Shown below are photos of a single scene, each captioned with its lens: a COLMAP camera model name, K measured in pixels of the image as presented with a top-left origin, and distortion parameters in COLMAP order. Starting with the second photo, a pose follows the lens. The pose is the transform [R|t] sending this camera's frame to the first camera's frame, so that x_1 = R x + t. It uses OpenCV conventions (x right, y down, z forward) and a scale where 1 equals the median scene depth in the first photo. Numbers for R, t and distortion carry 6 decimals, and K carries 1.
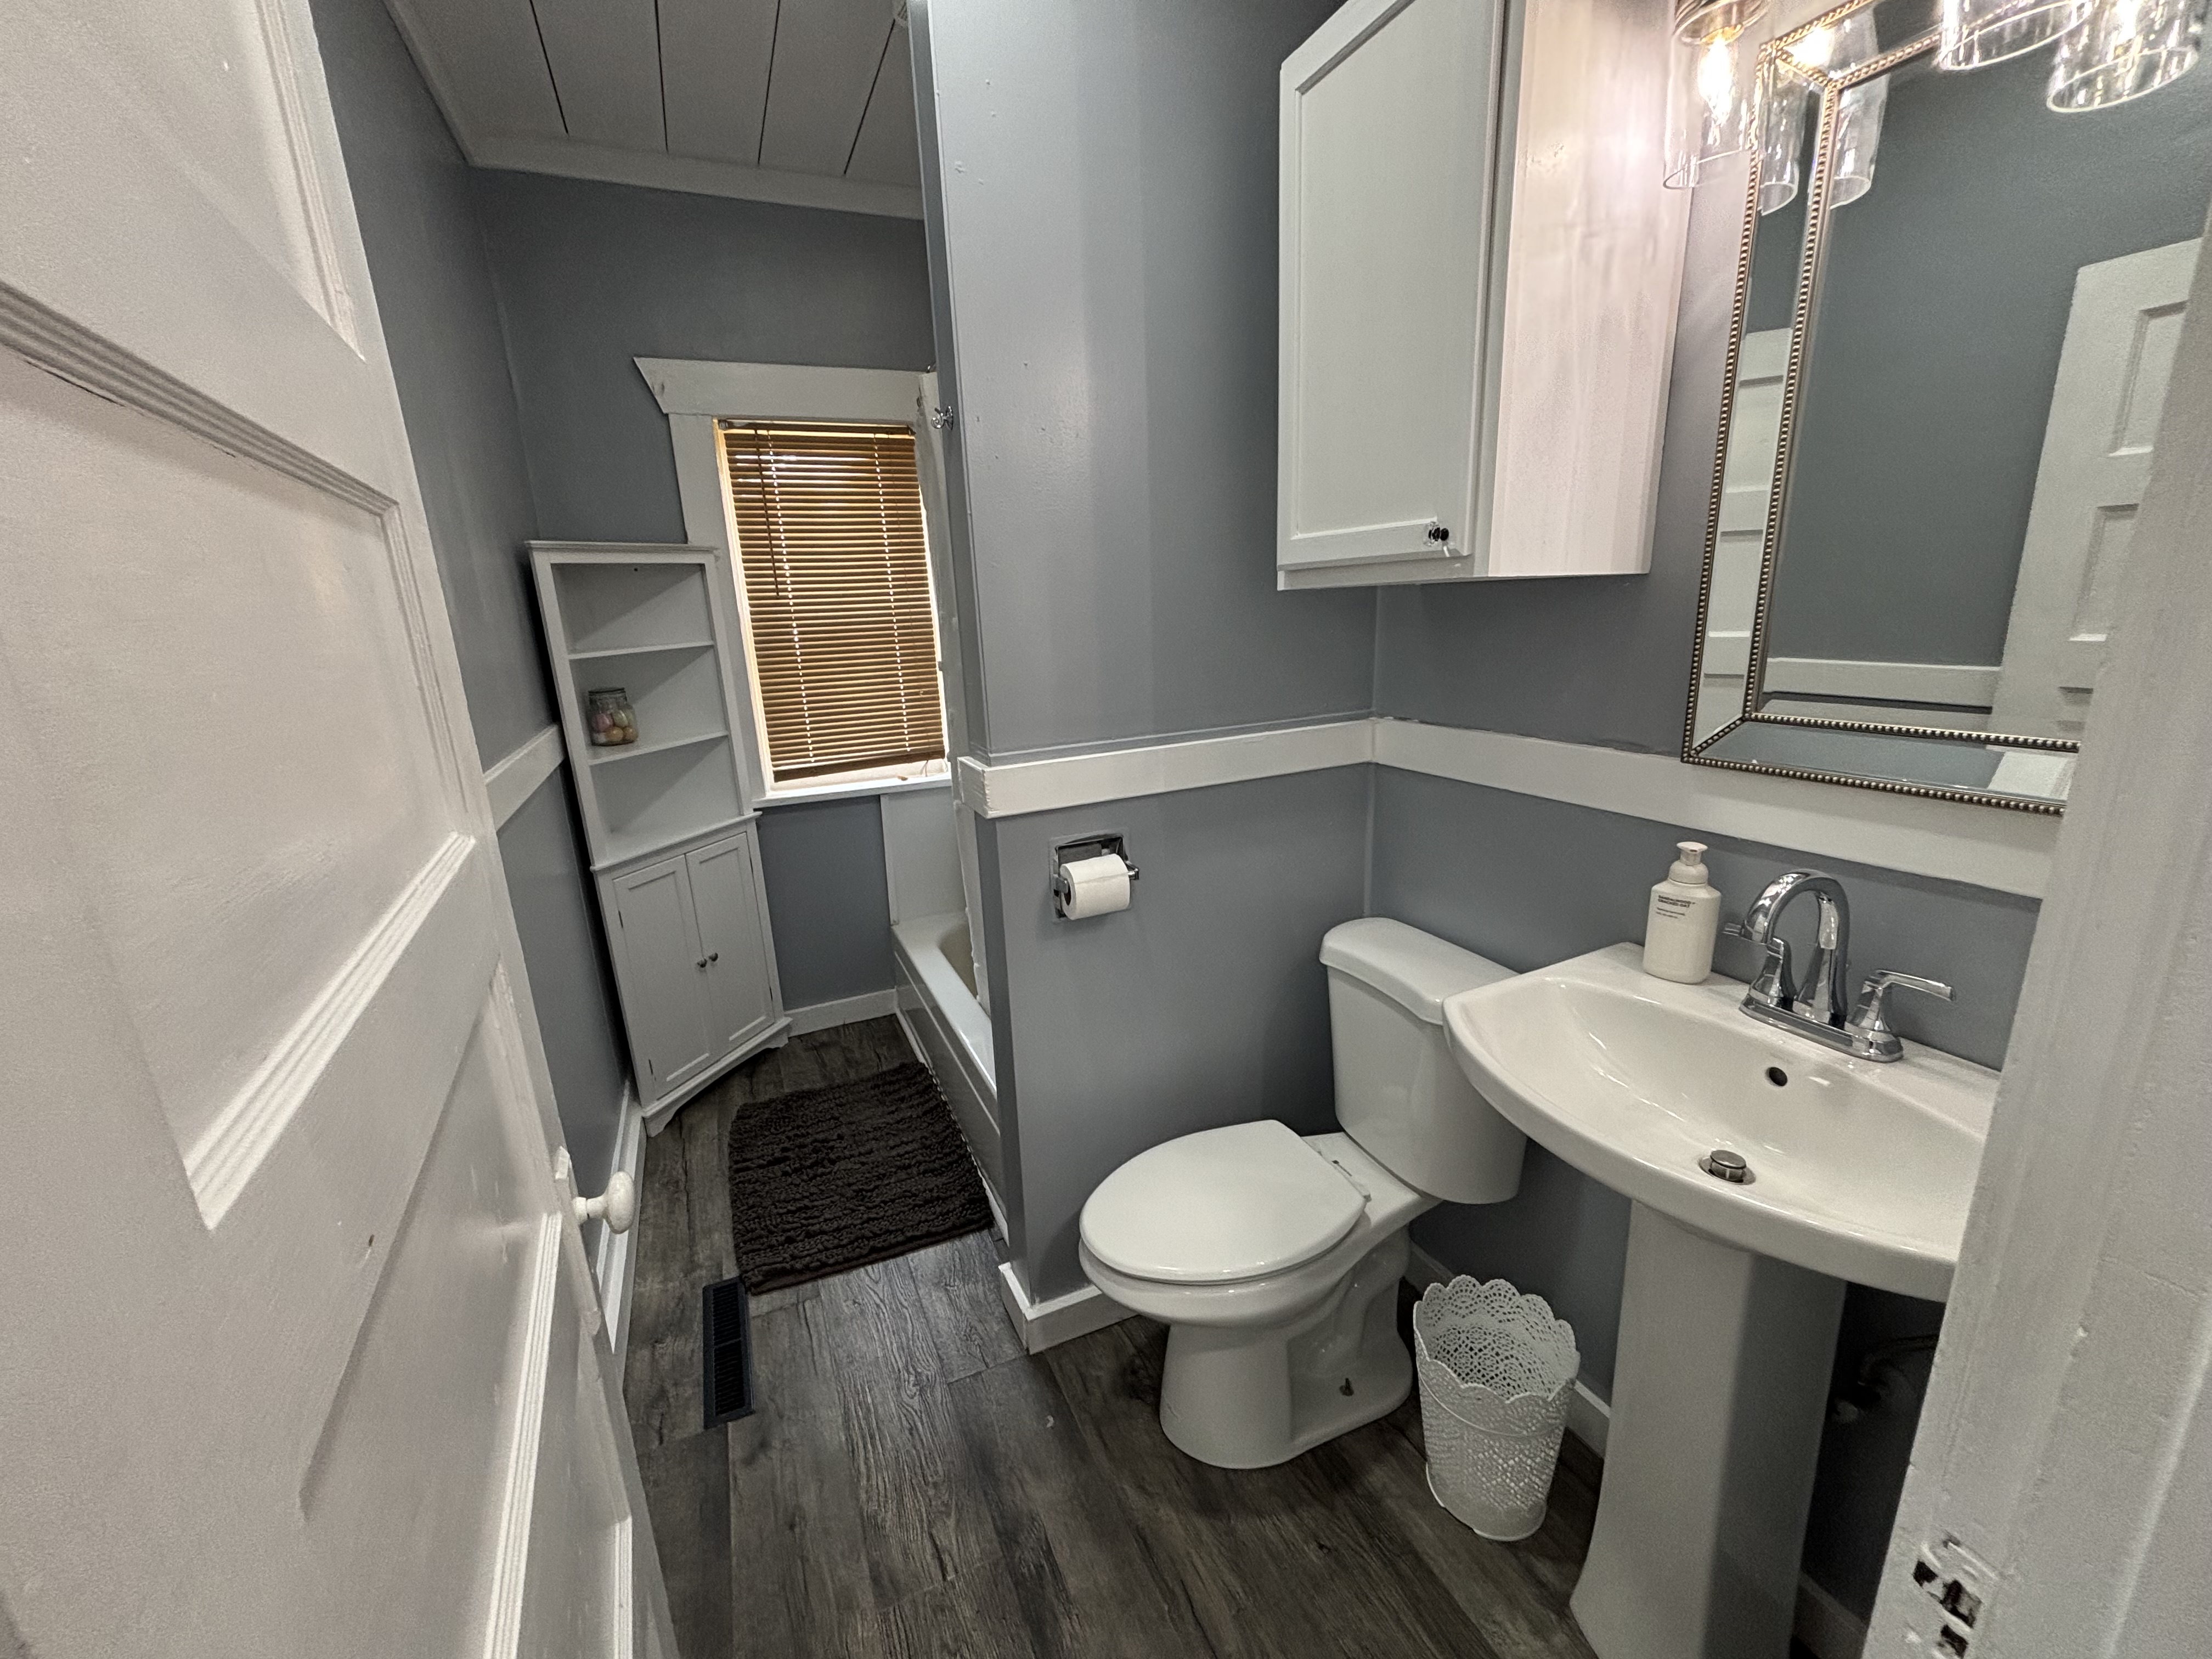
lens RADIAL K [[887.5, 0, 1104.7], [0, 887.5, 819.9], [0, 0, 1]] dist [0.001251, 0.000258]
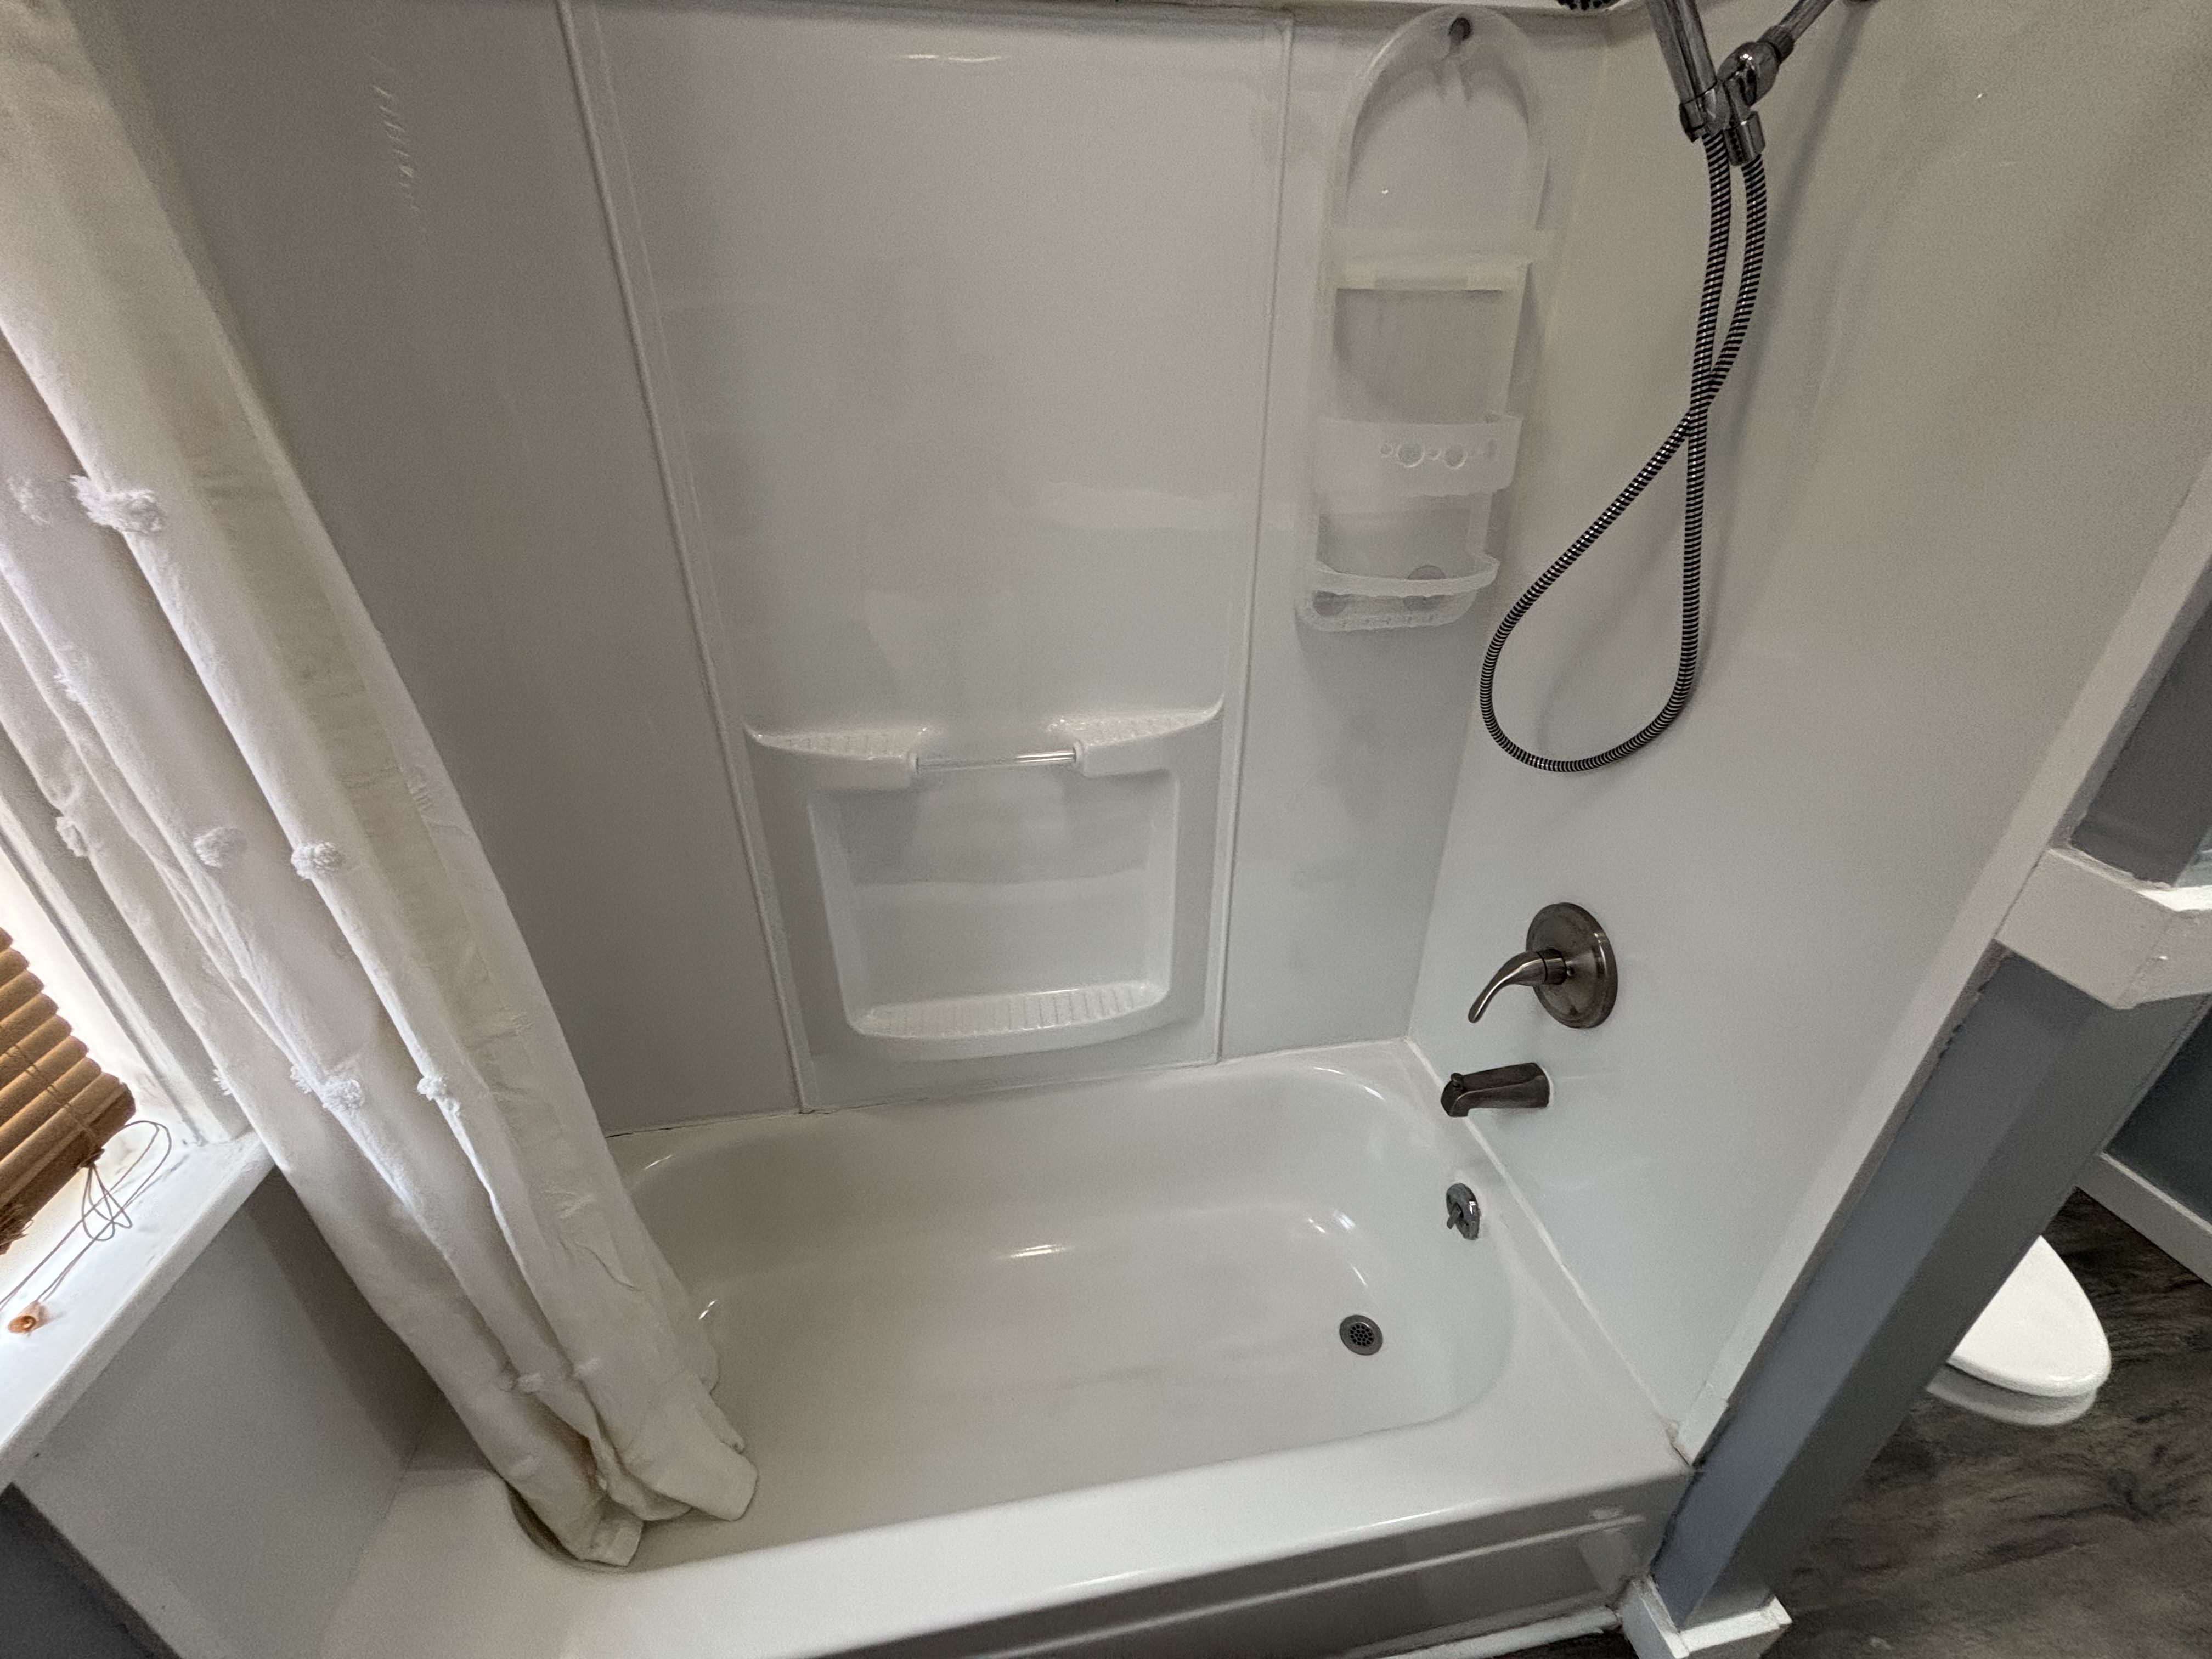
lens RADIAL K [[887.5, 0, 1104.7], [0, 887.5, 819.9], [0, 0, 1]] dist [0.001251, 0.000258]
pose [[0.249659, -0.418939, 0.873018, -0.360567], [0.229795, 0.901445, 0.366866, -0.213190], [-0.940672, 0.109024, 0.321324, 0.816826]]
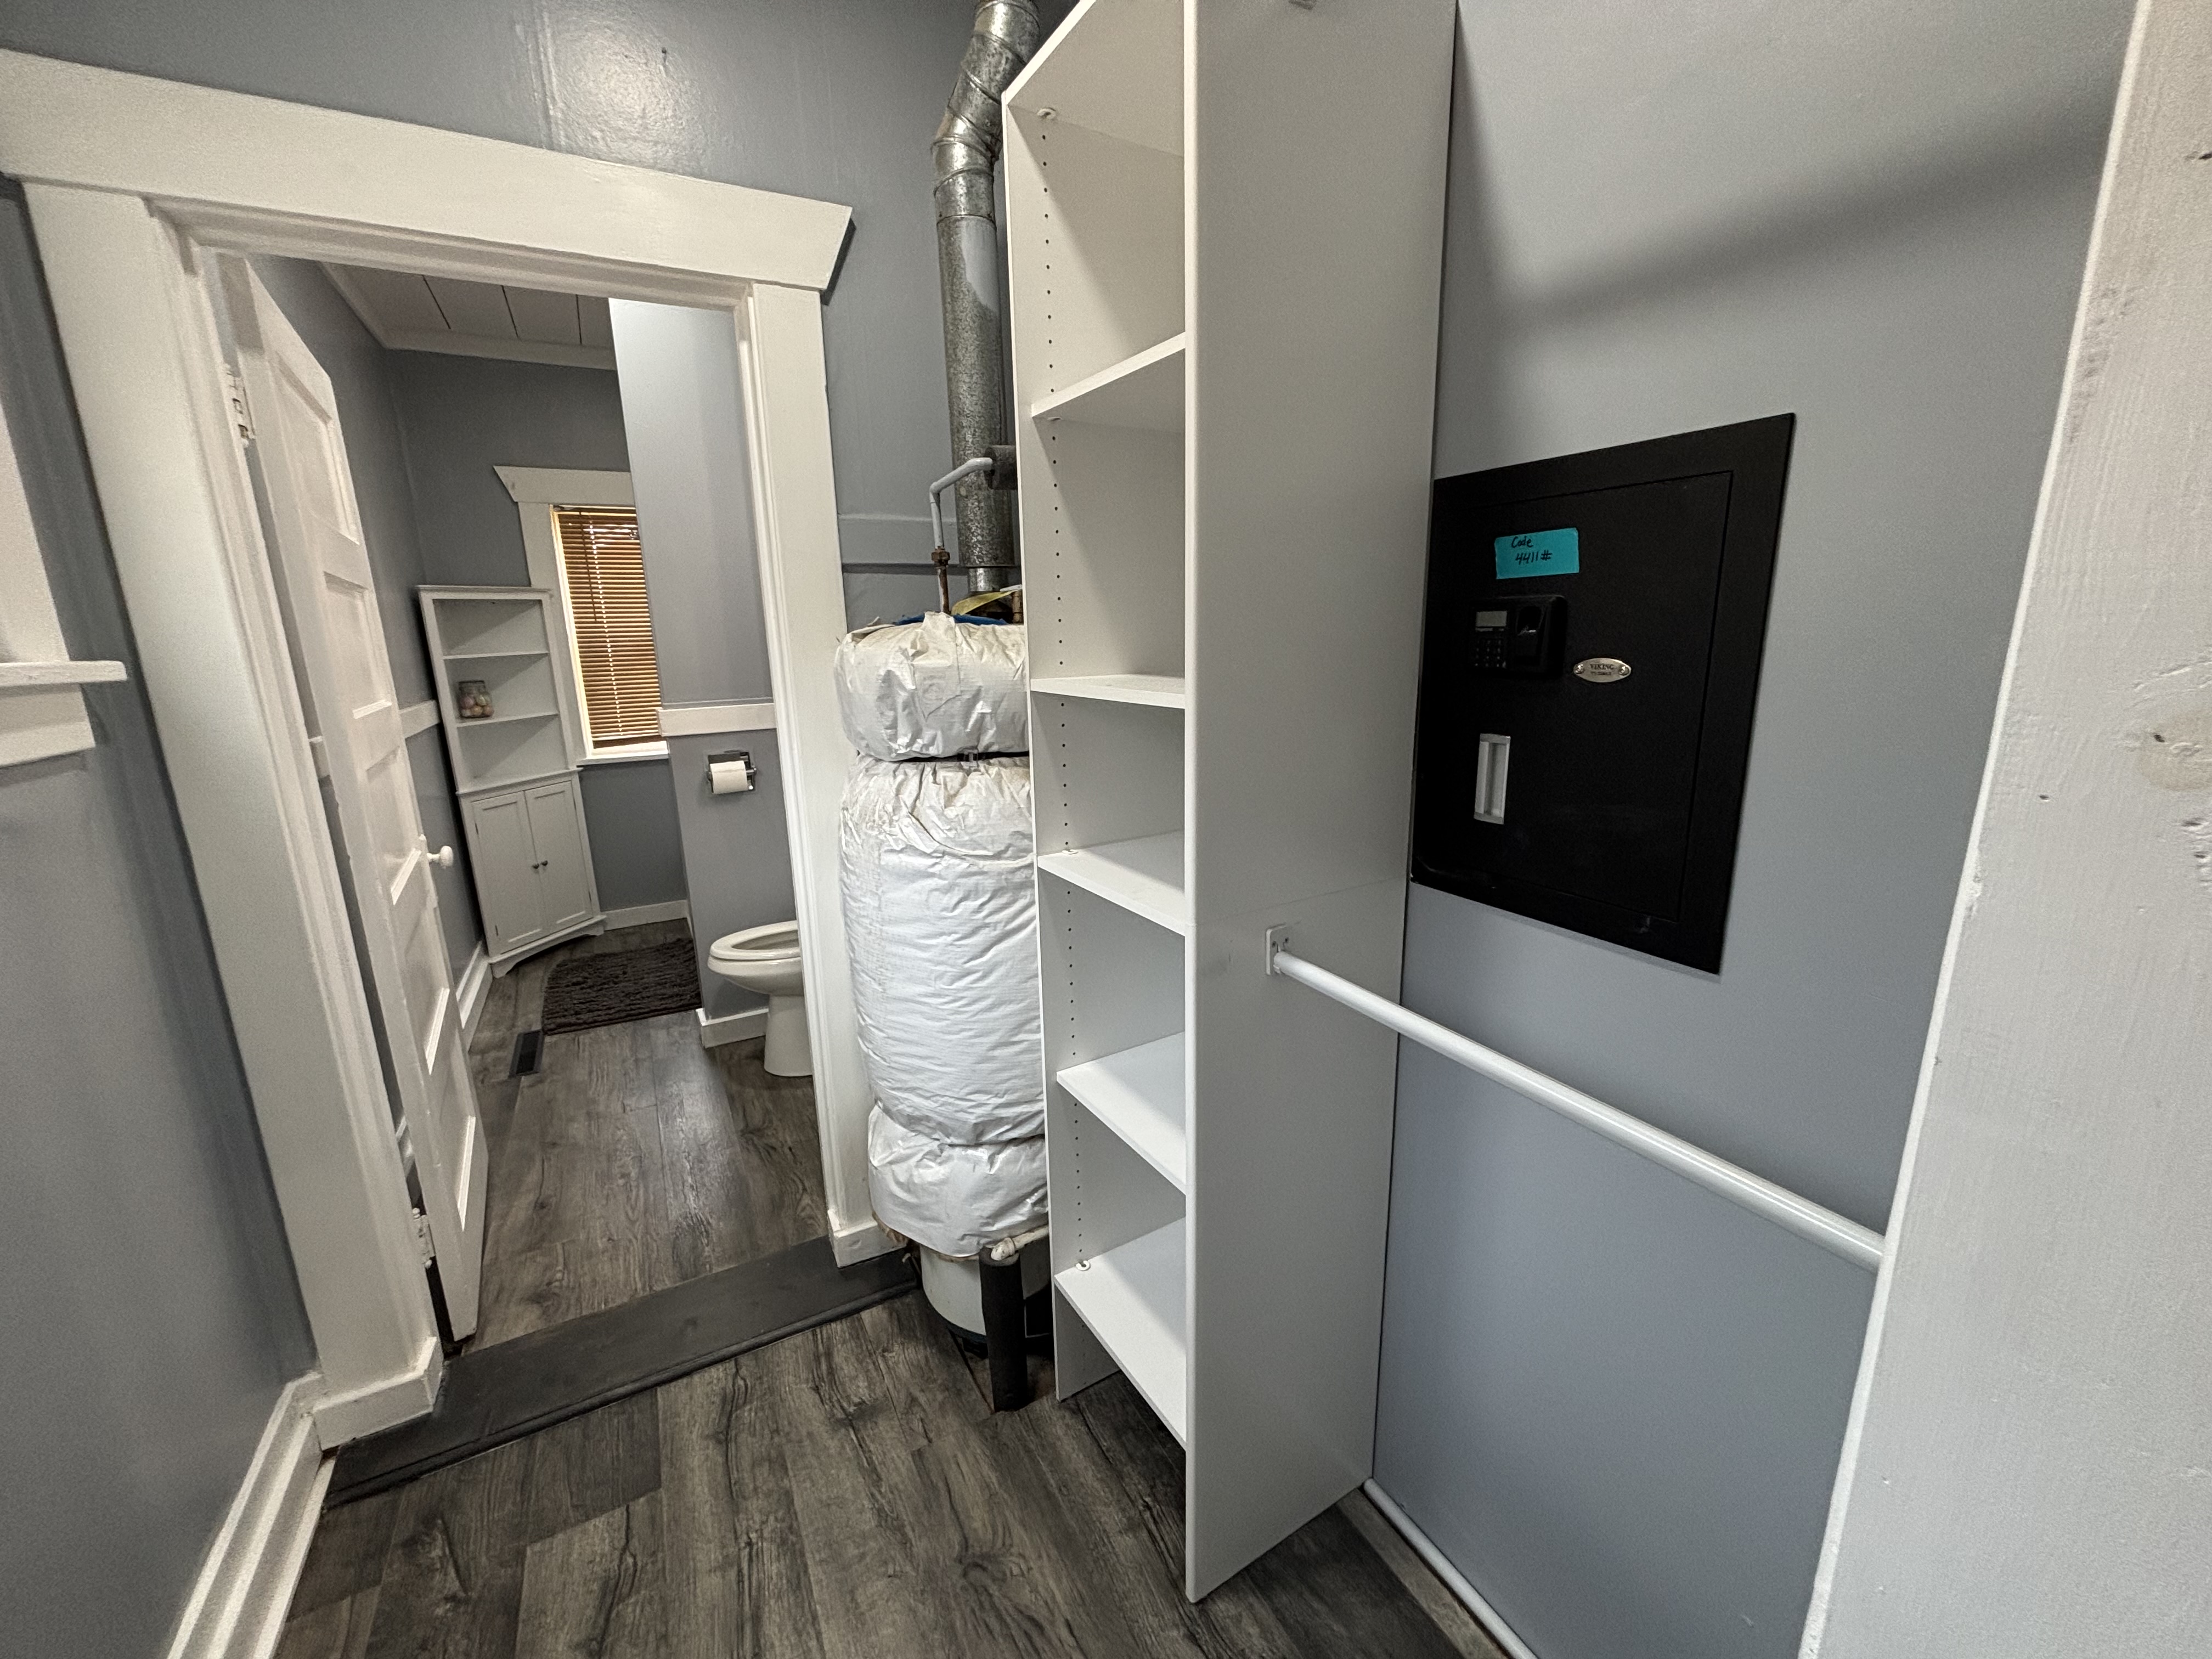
lens RADIAL K [[892.8, 0, 1100.1], [0, 892.8, 825.3], [0, 0, 1]] dist [0.001319, 0.000664]
pose [[0.997126, 0.002073, 0.075736, 0.390077], [0.000337, 0.999494, -0.031798, 0.147090], [-0.075763, 0.031732, 0.996621, -0.586842]]
